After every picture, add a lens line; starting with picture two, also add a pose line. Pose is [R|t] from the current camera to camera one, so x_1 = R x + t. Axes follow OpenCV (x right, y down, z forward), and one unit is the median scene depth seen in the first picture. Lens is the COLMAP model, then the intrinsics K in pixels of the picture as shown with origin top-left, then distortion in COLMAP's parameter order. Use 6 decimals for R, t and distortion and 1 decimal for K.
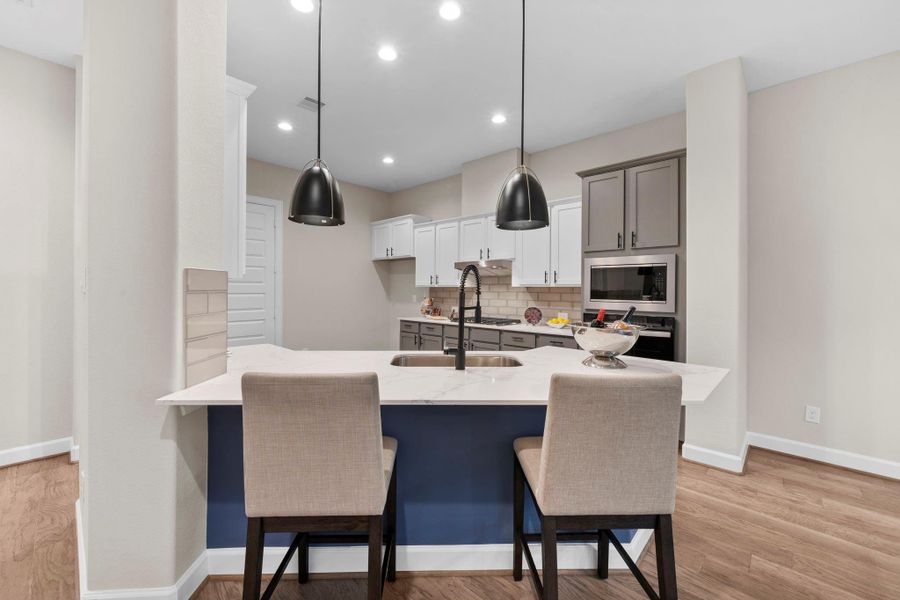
lens RADIAL K [[357.6, 0, 447.2], [0, 357.6, 290.9], [0, 0, 1]] dist [-0.001375, -0.000108]
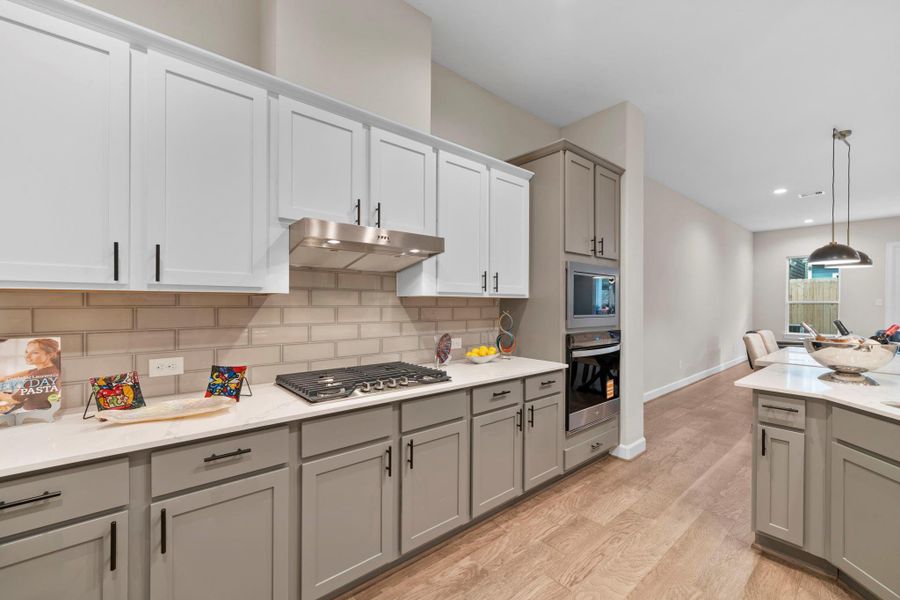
lens RADIAL K [[370.7, 0, 448.8], [0, 370.7, 304.8], [0, 0, 1]] dist [-0.000109, 0.000126]
pose [[0.117208, -0.013365, 0.993017, -0.338718], [-0.002145, 0.999904, 0.013711, -0.007320], [-0.993105, -0.003737, 0.117168, 0.953712]]
